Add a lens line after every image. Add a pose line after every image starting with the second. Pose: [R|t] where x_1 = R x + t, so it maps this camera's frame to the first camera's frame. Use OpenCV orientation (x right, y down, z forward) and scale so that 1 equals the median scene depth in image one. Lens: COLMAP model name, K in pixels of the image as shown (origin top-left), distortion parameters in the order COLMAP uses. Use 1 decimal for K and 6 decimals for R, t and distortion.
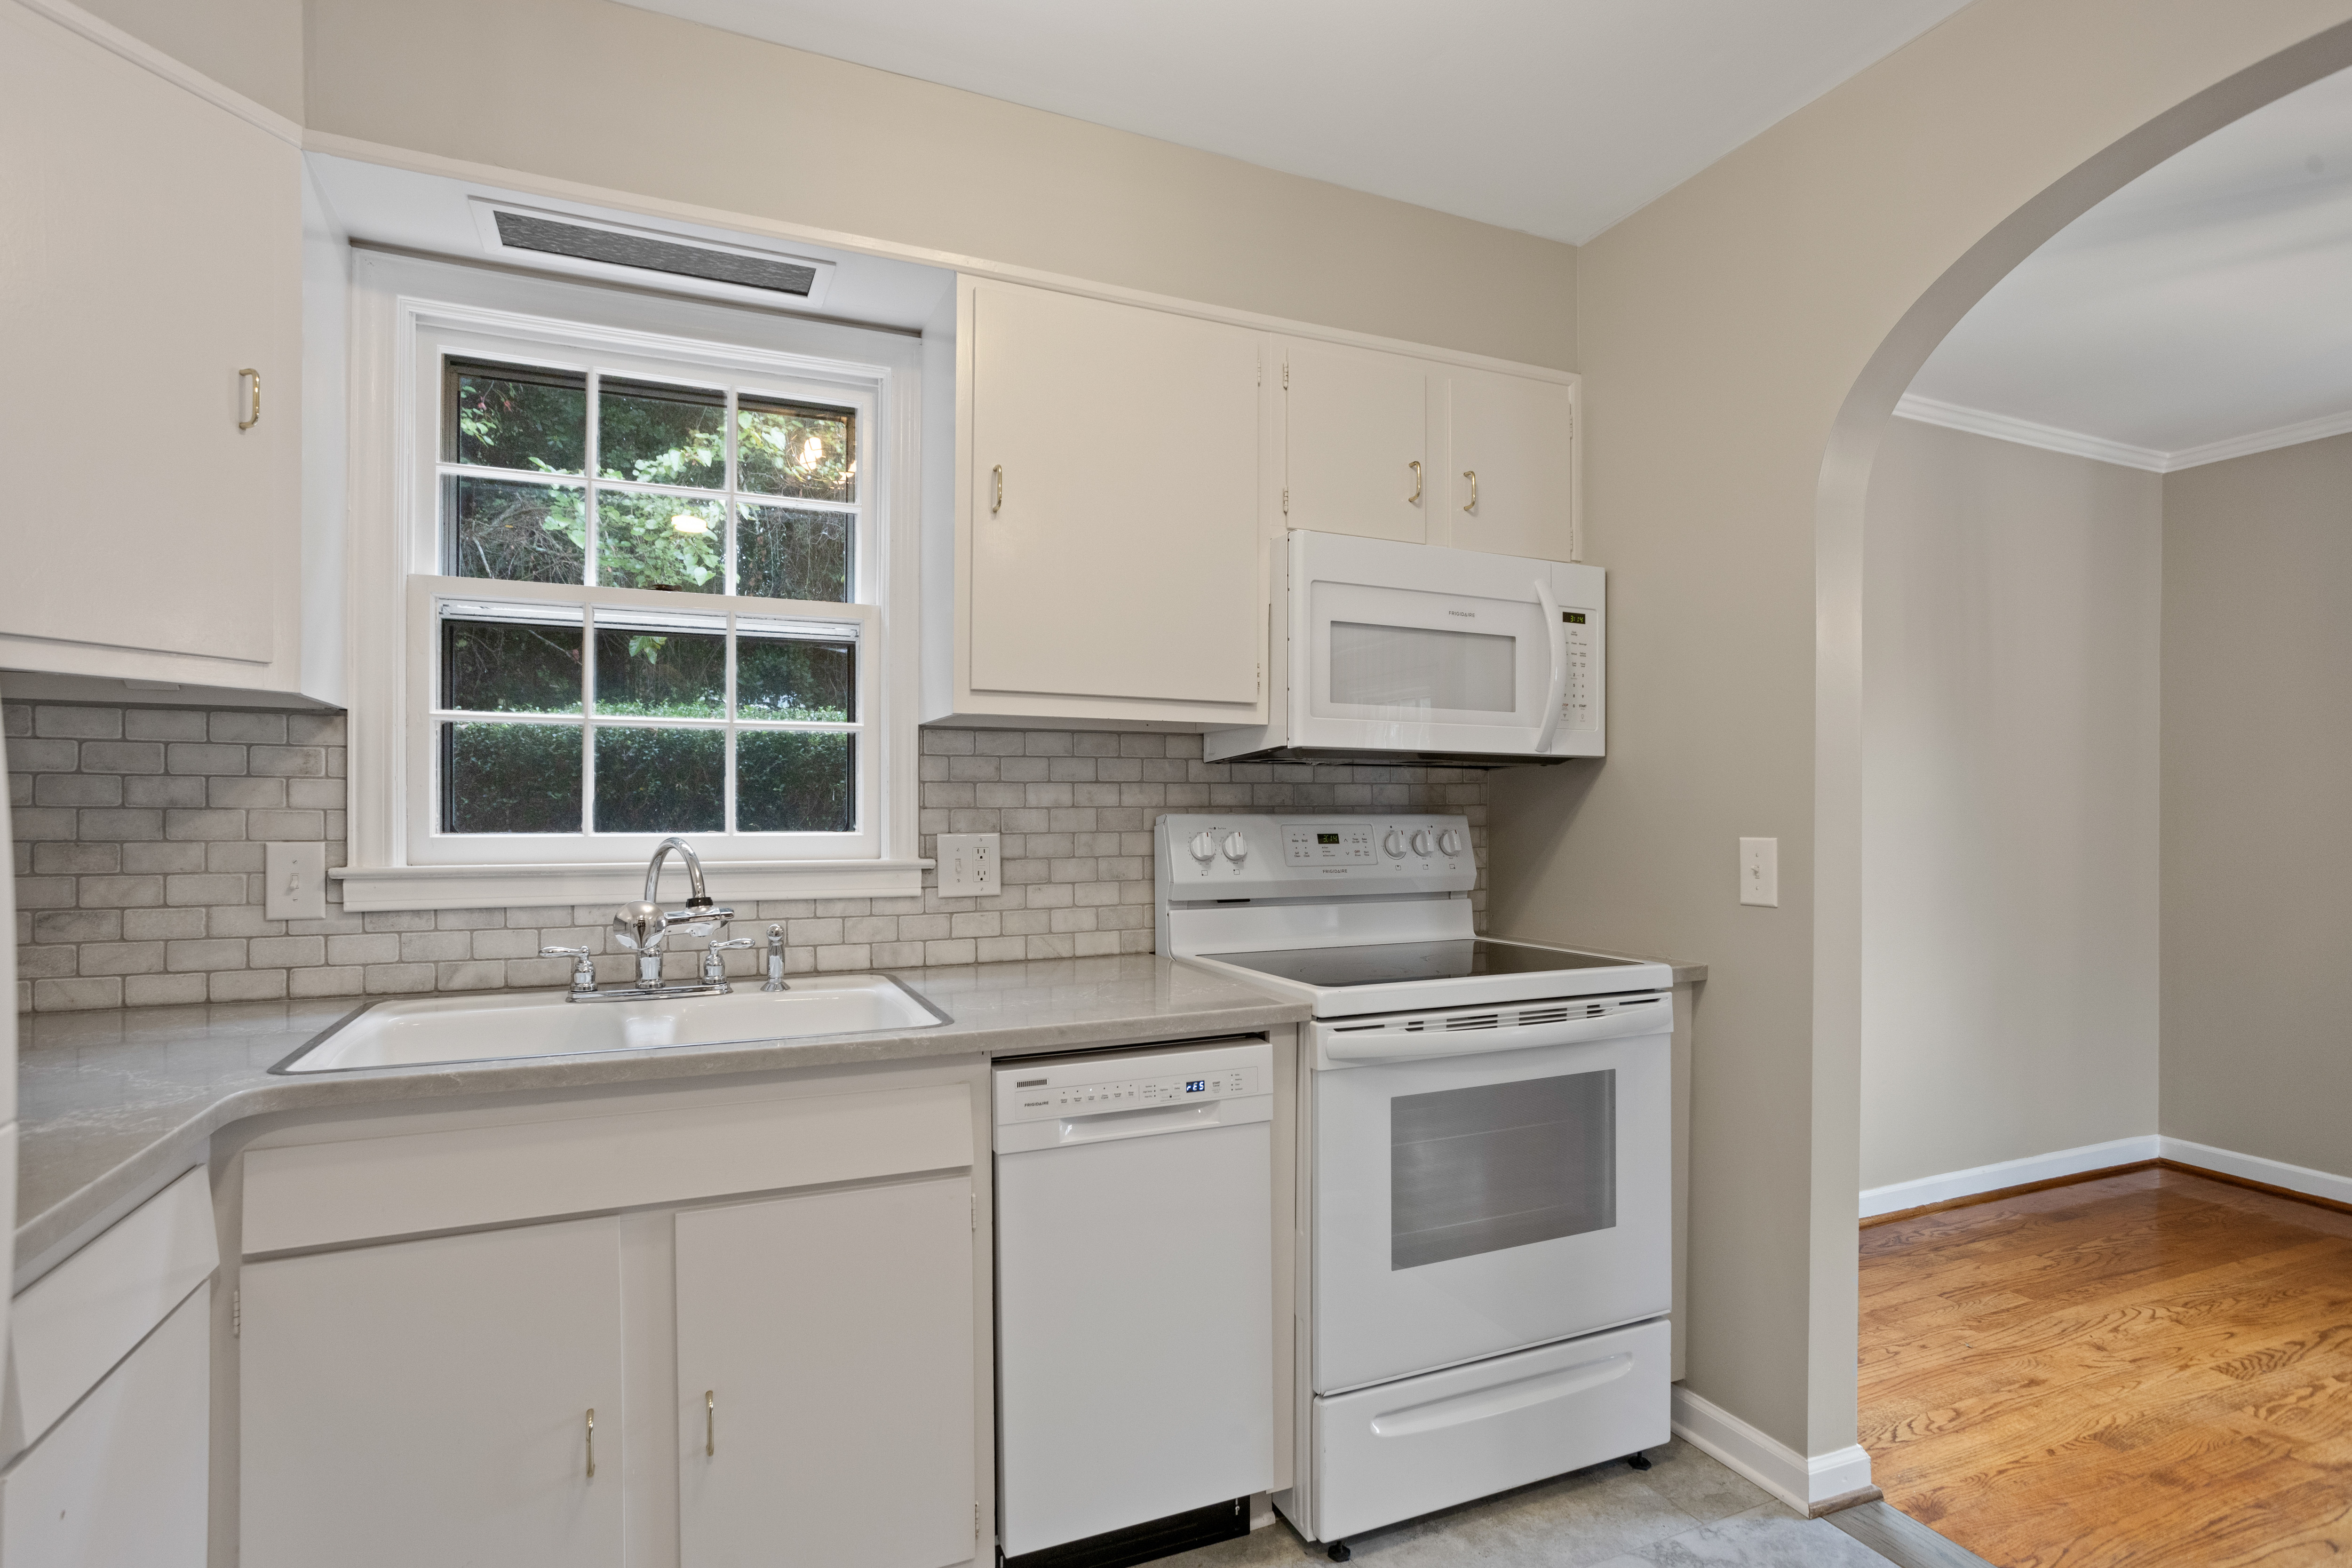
lens RADIAL K [[1134.0, 0, 1181.7], [0, 1134.0, 803.3], [0, 0, 1]] dist [-0.020050, 0.003407]
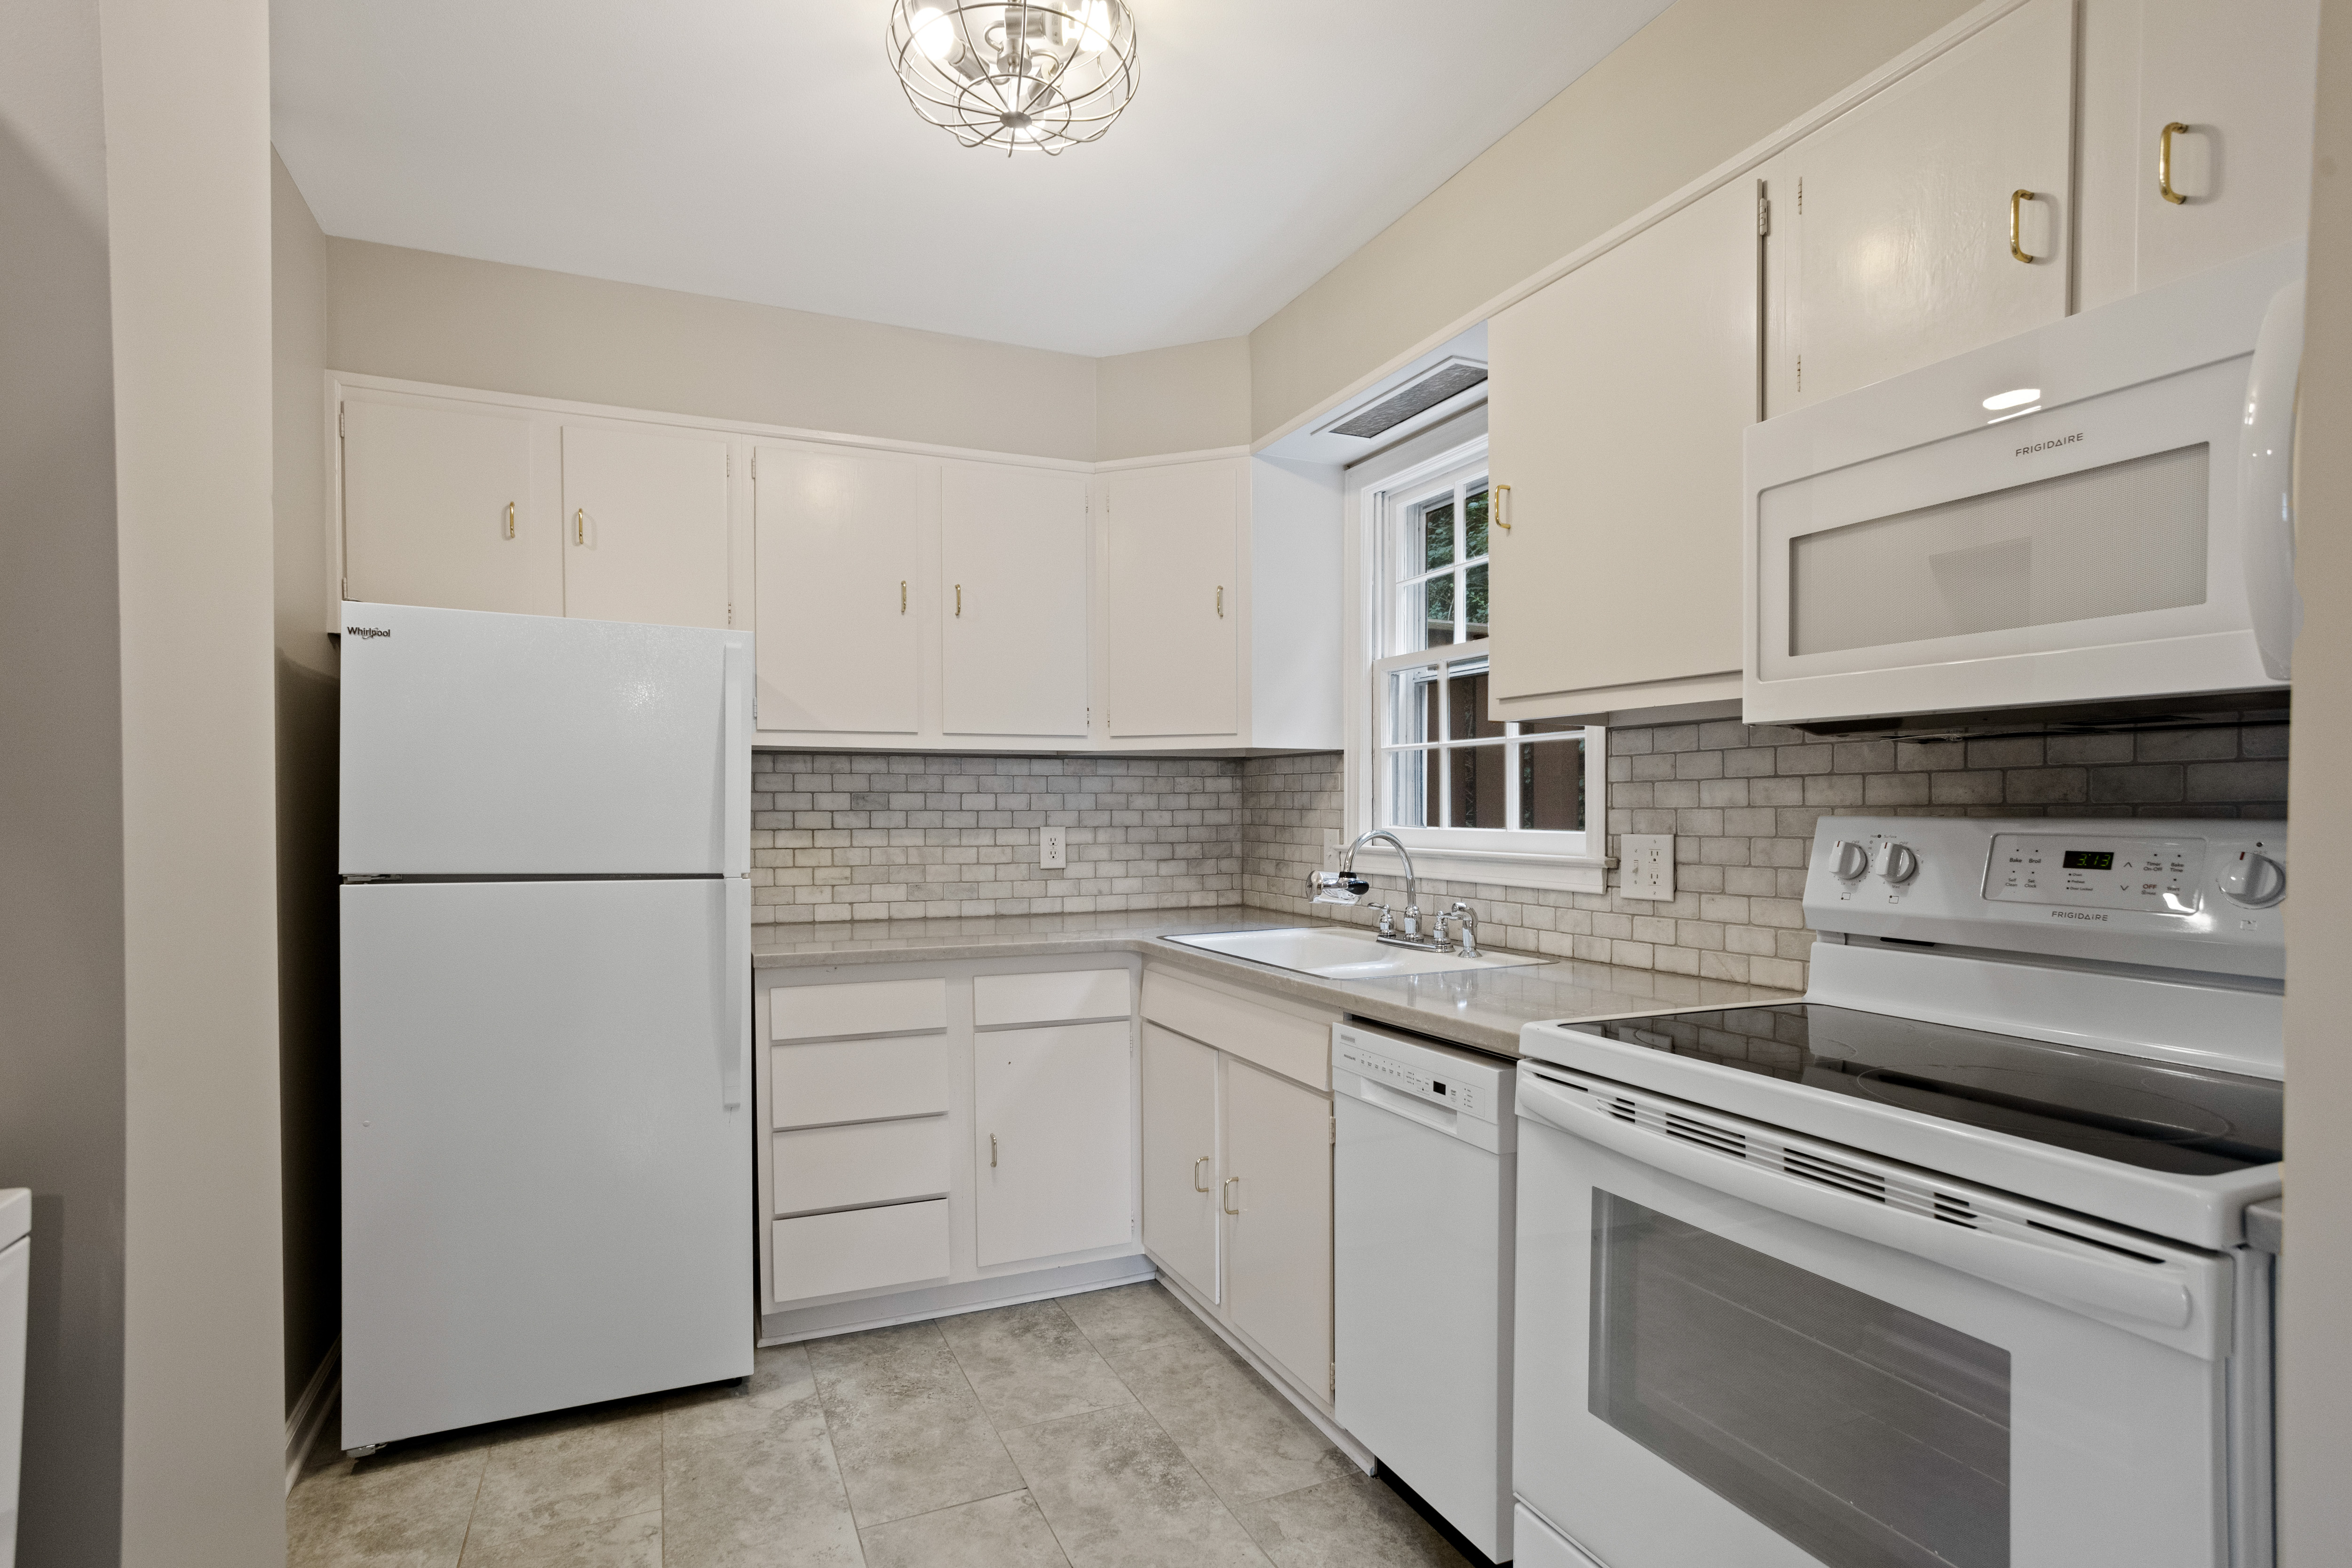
lens RADIAL K [[1134.0, 0, 1147.8], [0, 1134.0, 828.5], [0, 0, 1]] dist [-0.020050, 0.003407]
pose [[0.001292, 0.018081, -0.999836, 0.766613], [0.009270, 0.999793, 0.018092, -0.000047], [0.999956, -0.009291, 0.001124, 0.567003]]
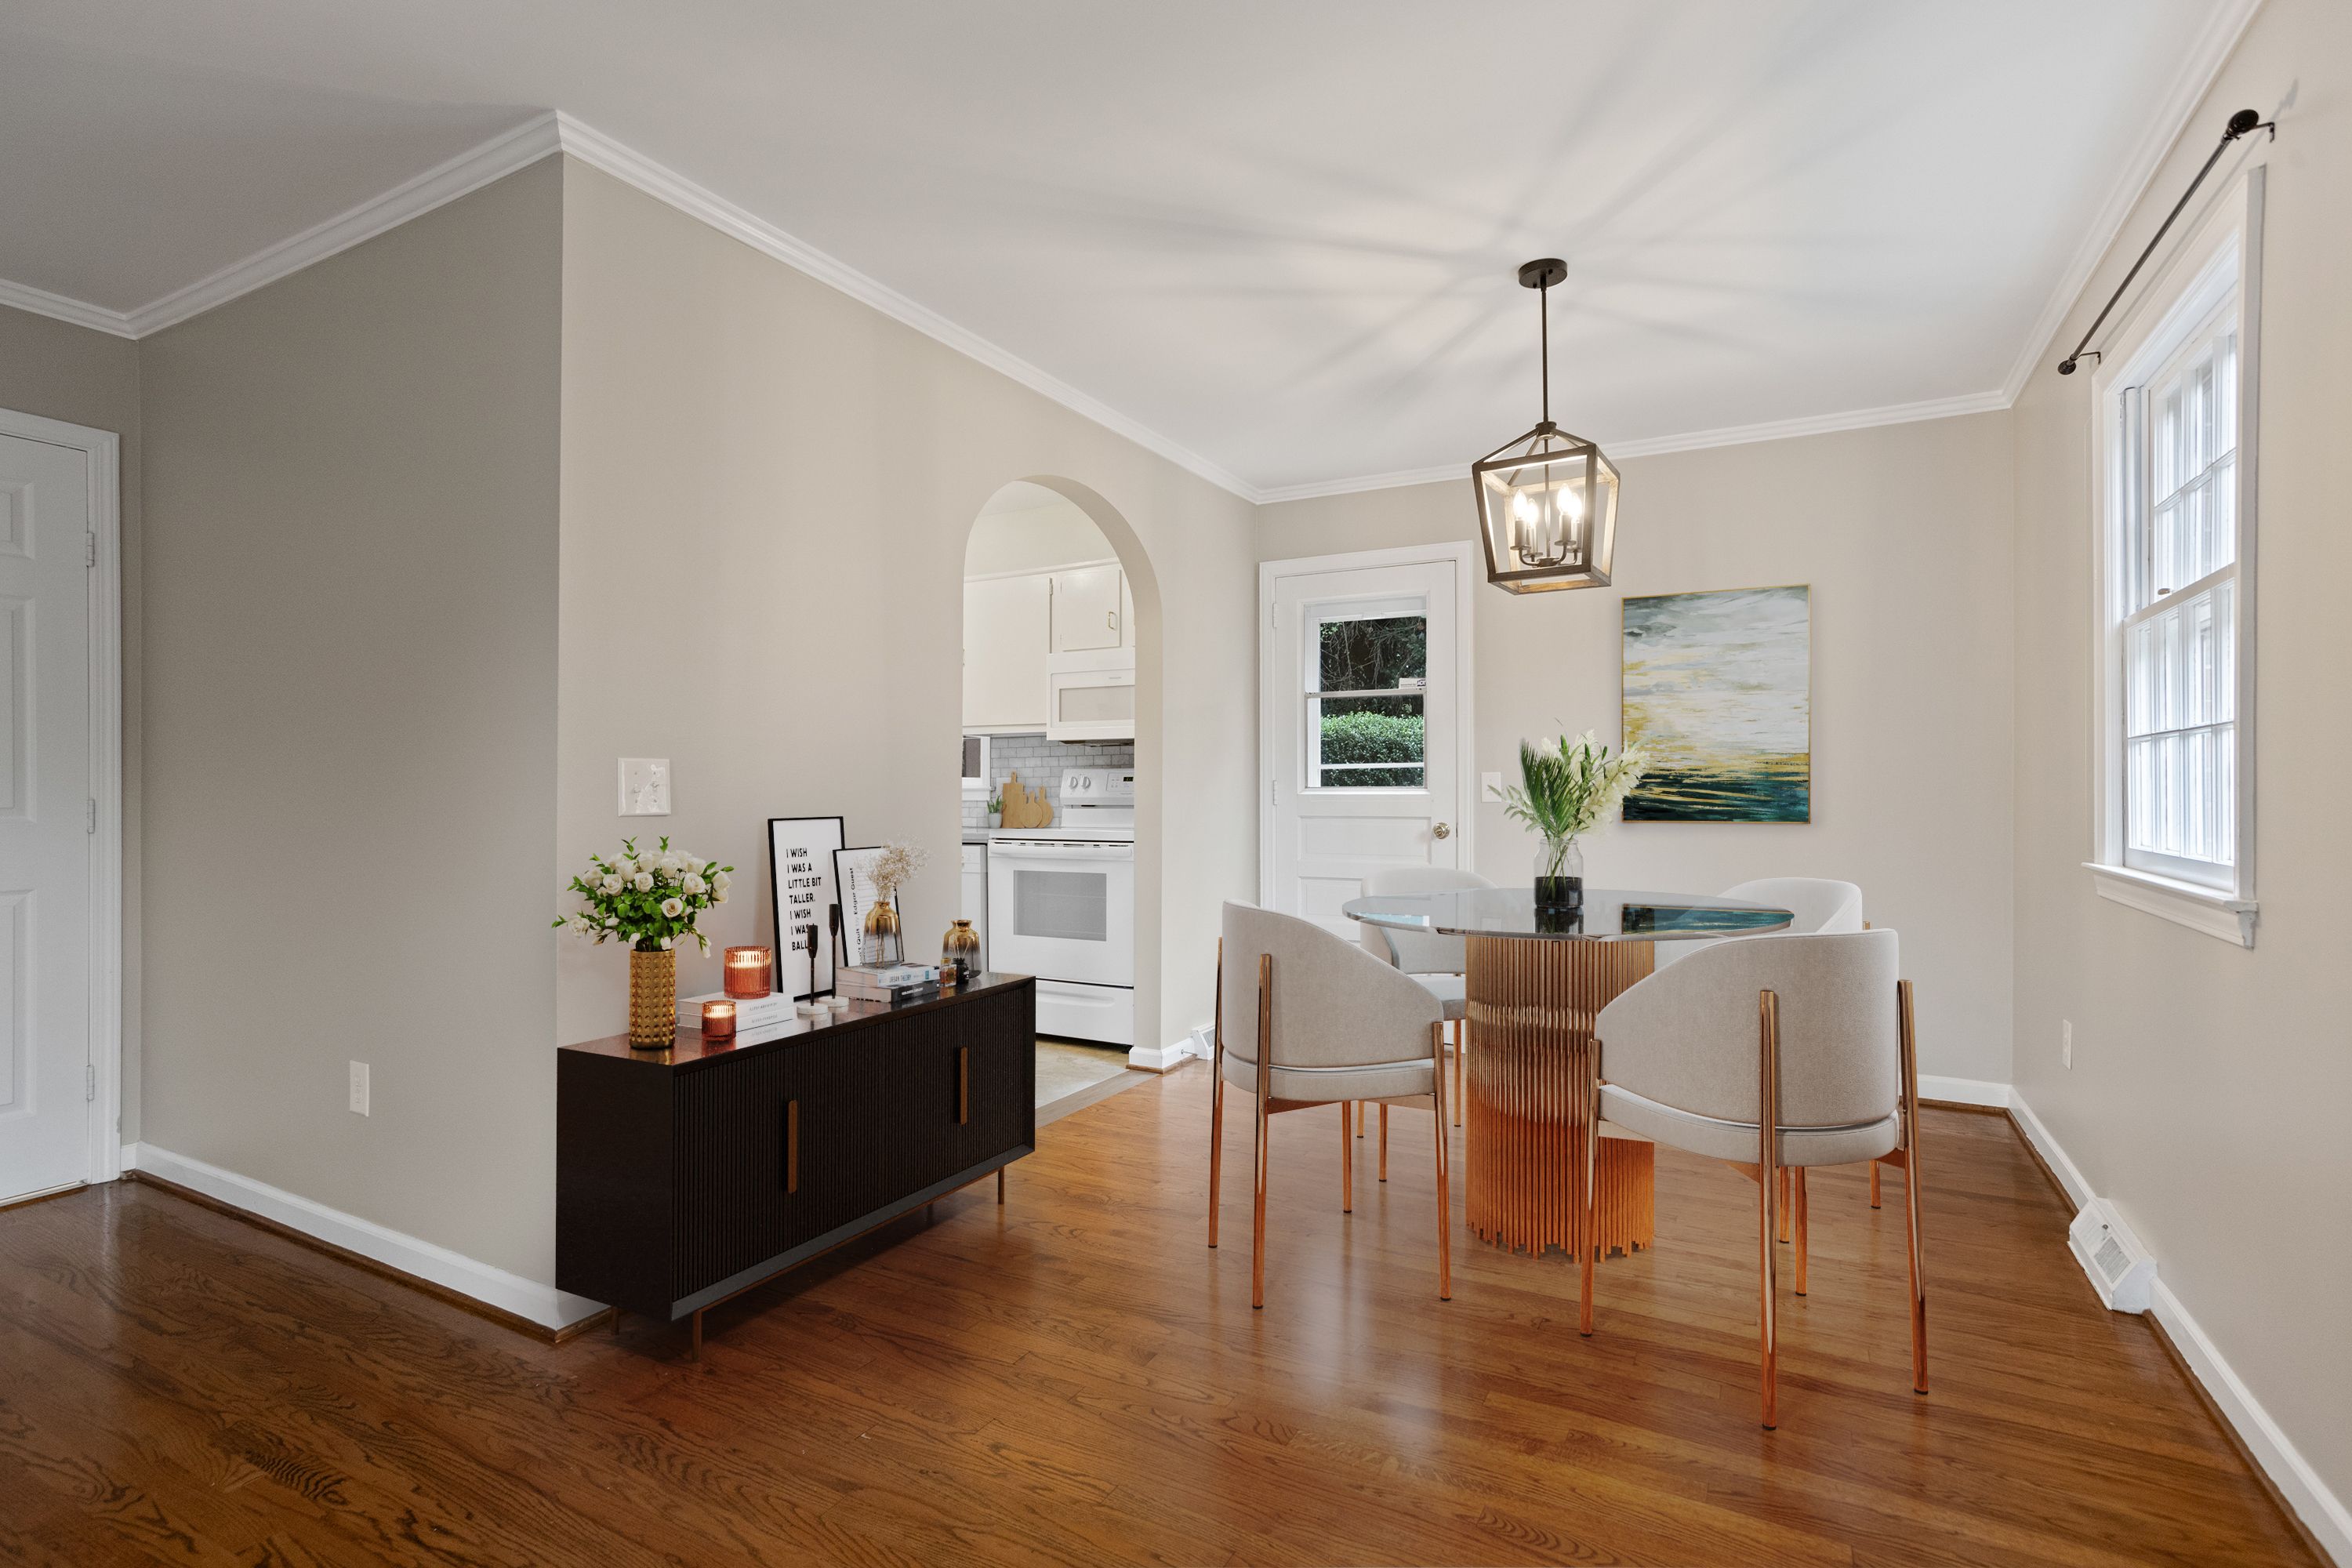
lens RADIAL K [[1134.0, 0, 1174.4], [0, 1134.0, 784.7], [0, 0, 1]] dist [-0.020050, 0.003407]
pose [[0.622322, -0.008335, -0.782717, 2.067829], [0.005925, 0.999965, -0.005938, 0.060123], [0.782739, -0.000943, 0.622349, -0.315010]]
